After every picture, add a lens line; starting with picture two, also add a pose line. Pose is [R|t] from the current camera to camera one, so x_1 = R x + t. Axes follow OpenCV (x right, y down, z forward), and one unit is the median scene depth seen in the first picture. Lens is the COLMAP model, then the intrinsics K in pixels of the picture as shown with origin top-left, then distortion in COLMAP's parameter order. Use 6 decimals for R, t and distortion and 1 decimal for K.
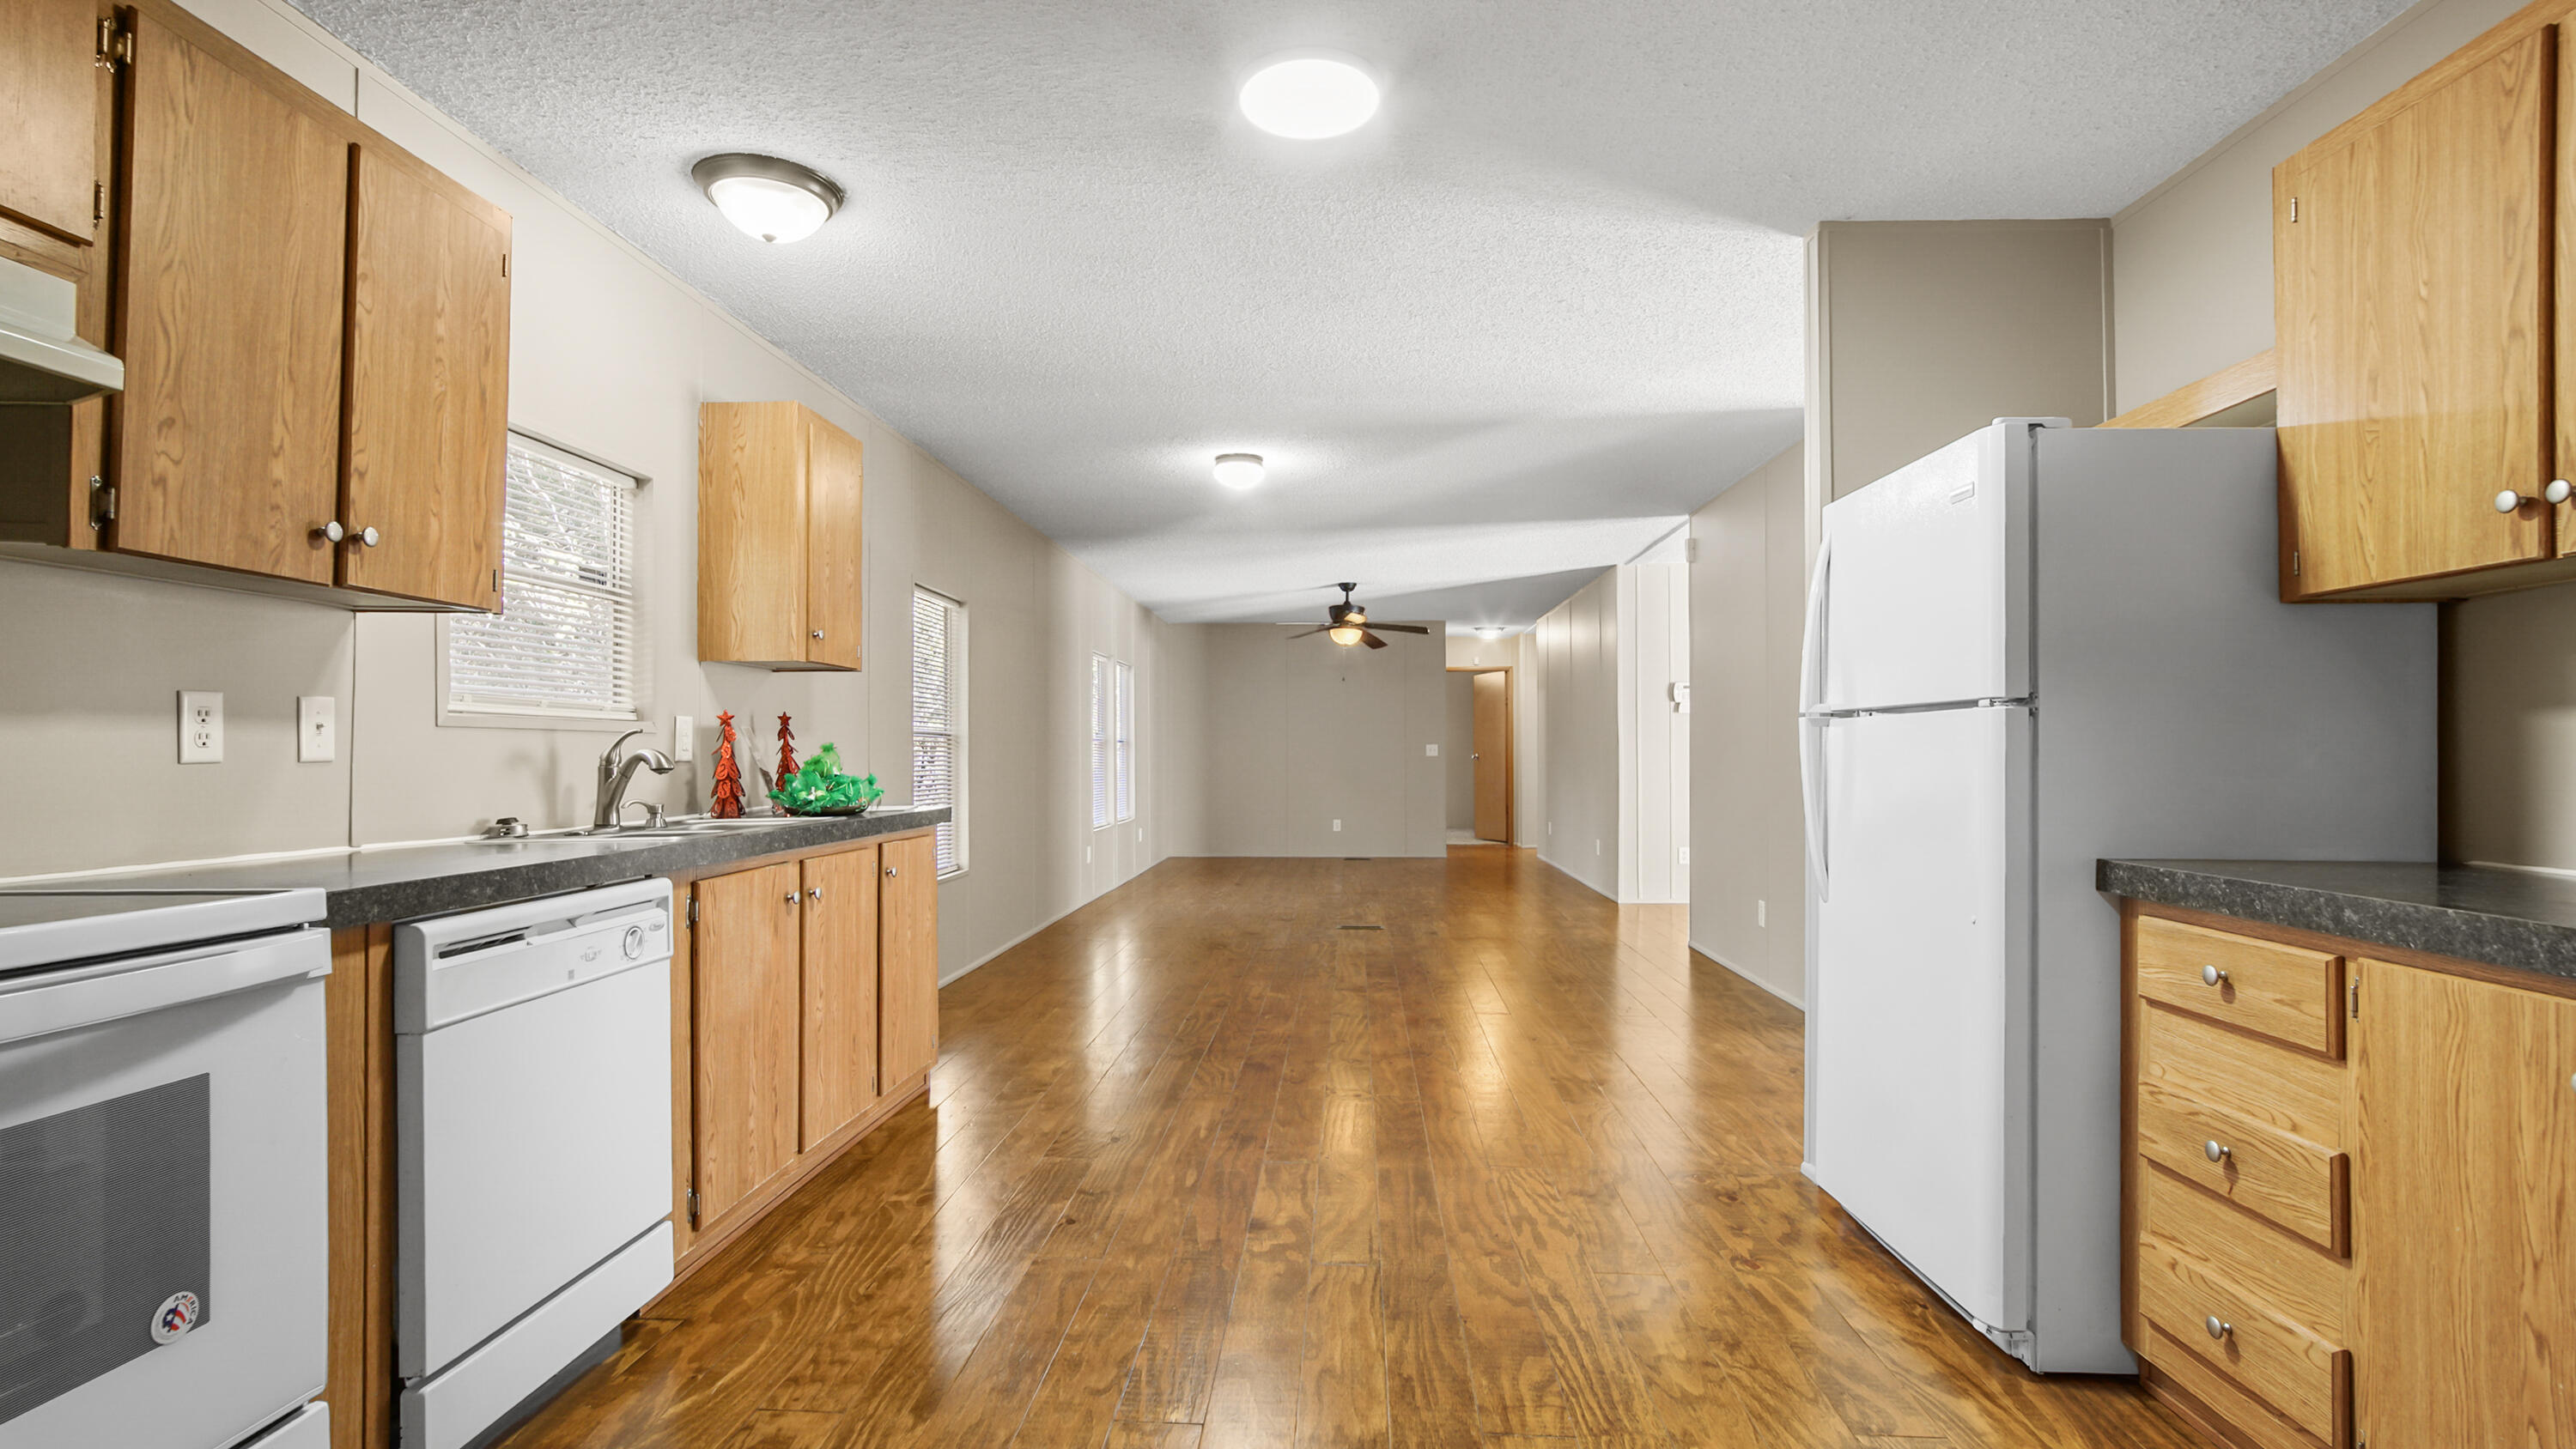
lens RADIAL K [[1172.7, 0, 1282.6], [0, 1172.7, 737.7], [0, 0, 1]] dist [-0.003298, 0.006553]
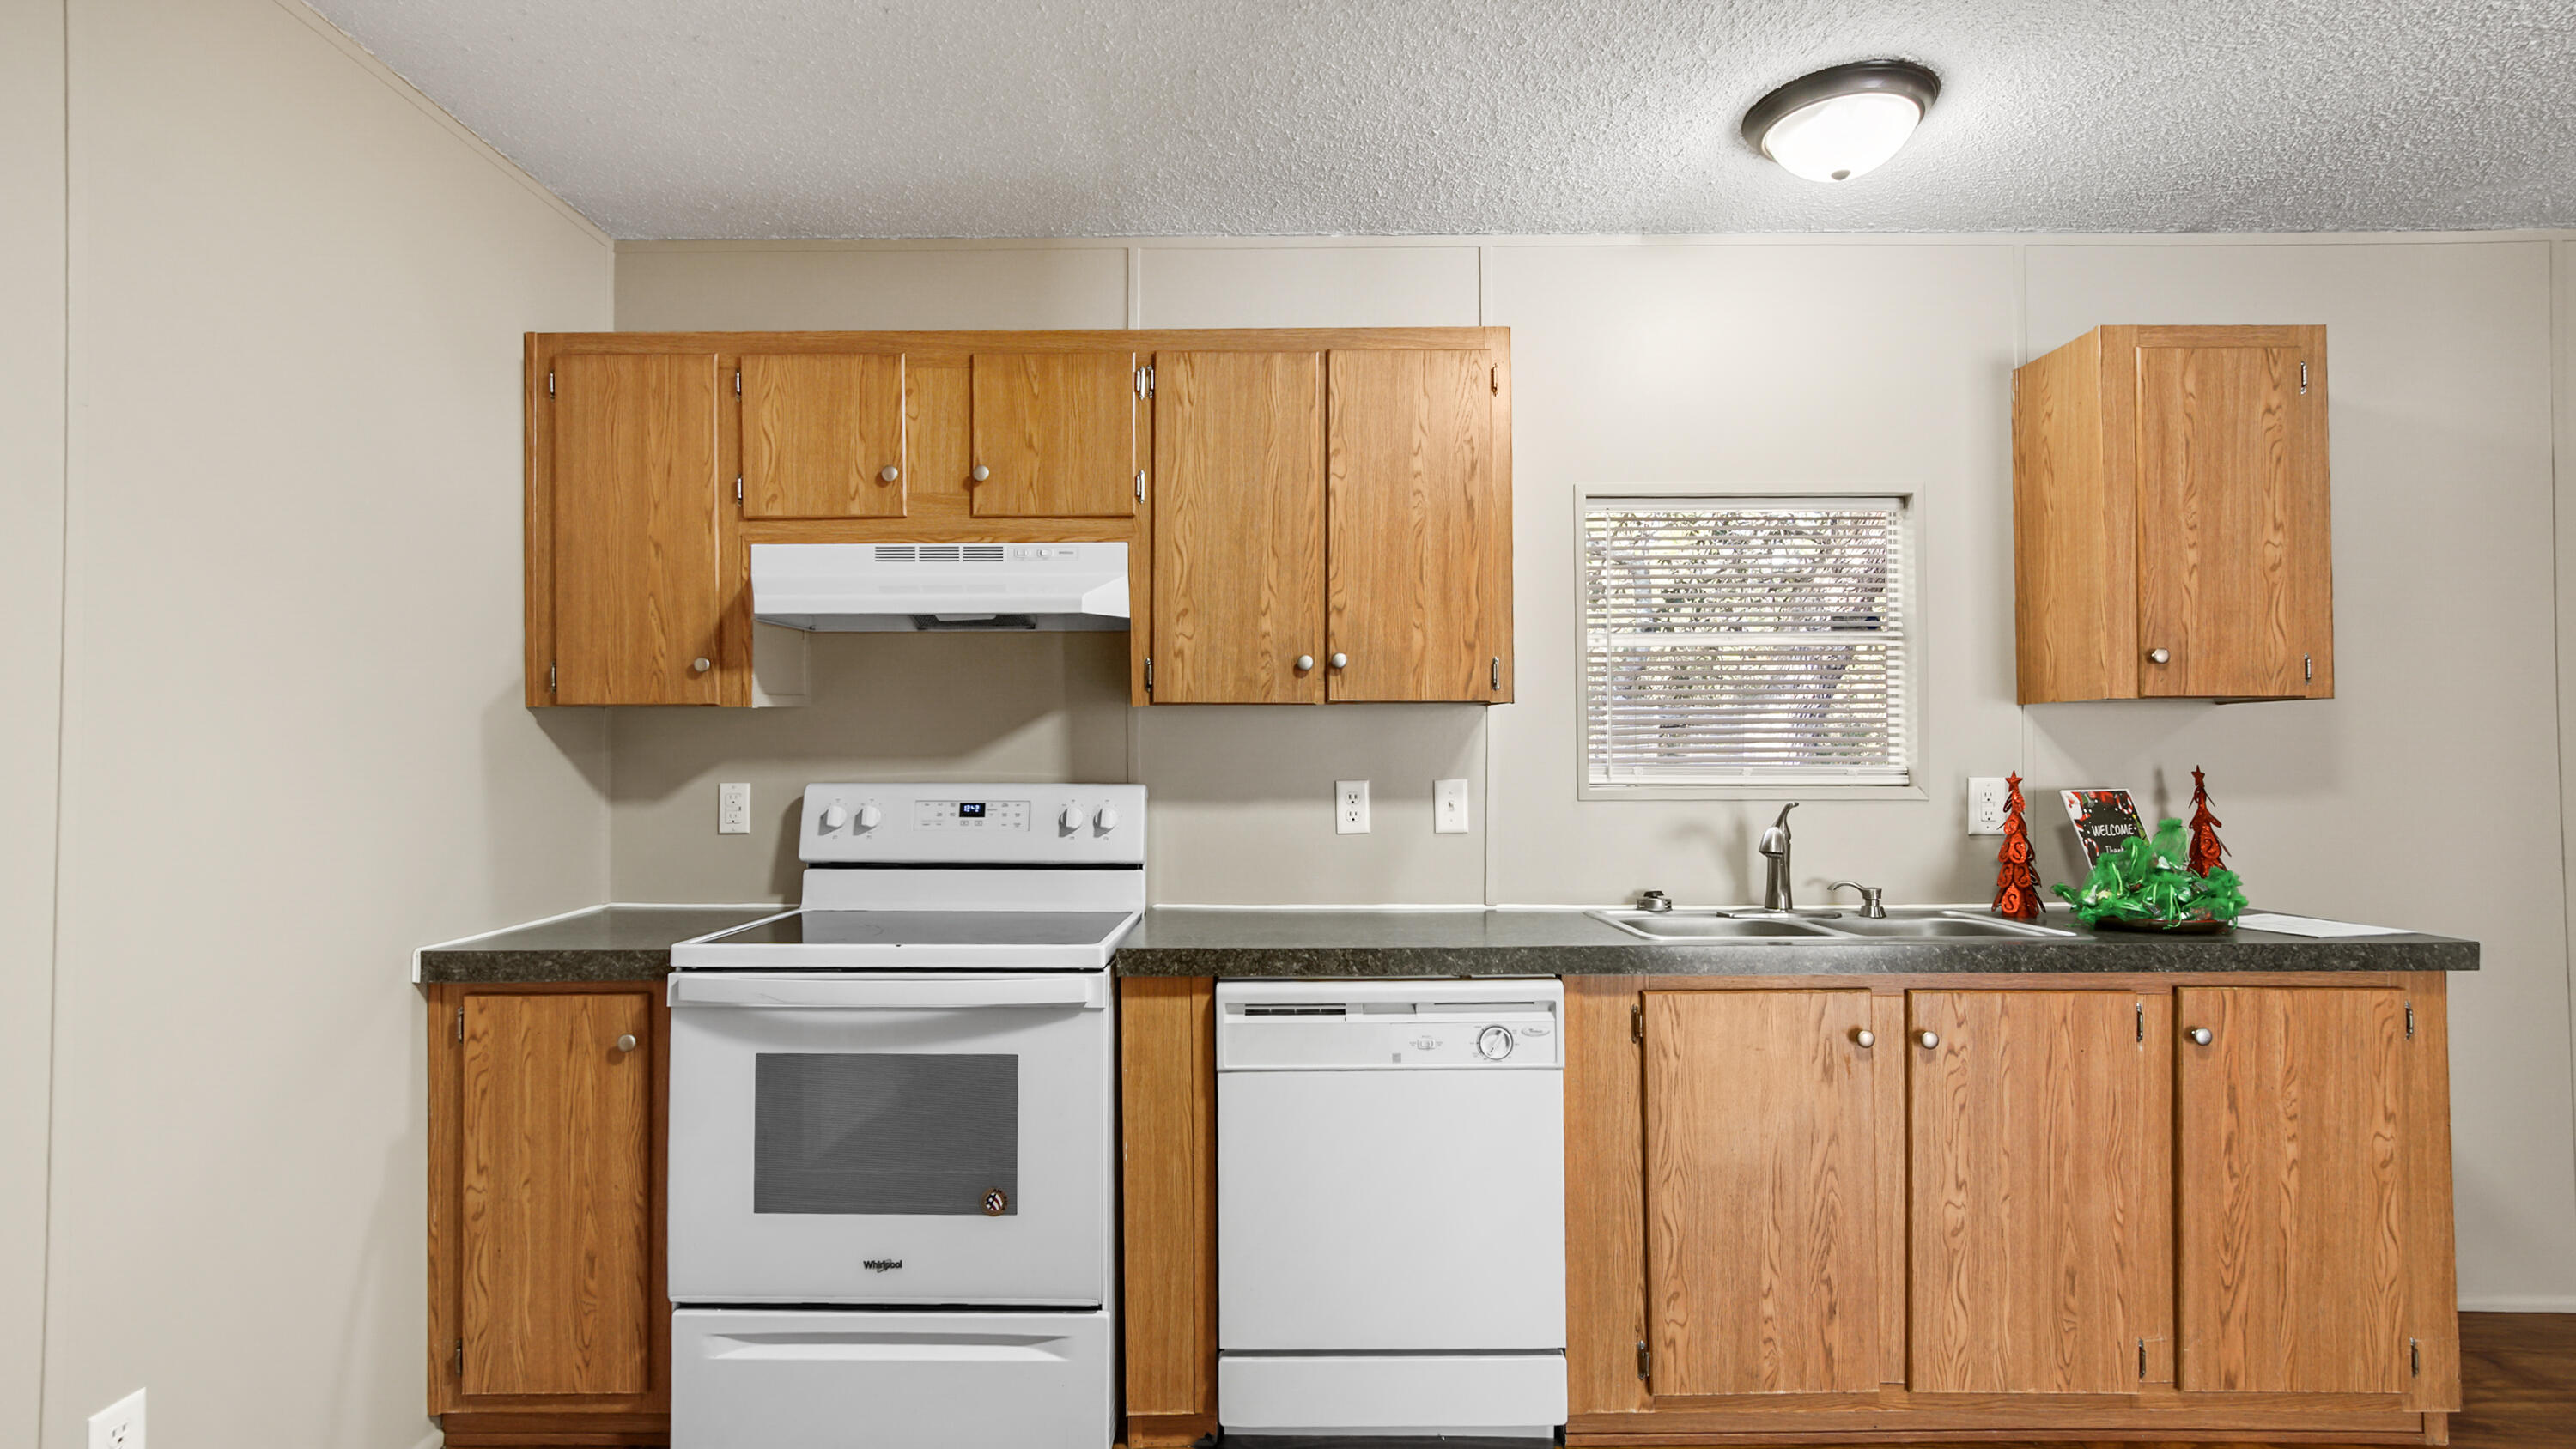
lens RADIAL K [[1208.4, 0, 1278.8], [0, 1208.4, 731.1], [0, 0, 1]] dist [-0.013595, 0.000196]
pose [[0.057159, -0.019752, -0.998170, 0.516363], [0.014082, 0.999721, -0.018977, -0.078277], [0.998266, -0.012971, 0.057421, 0.918014]]
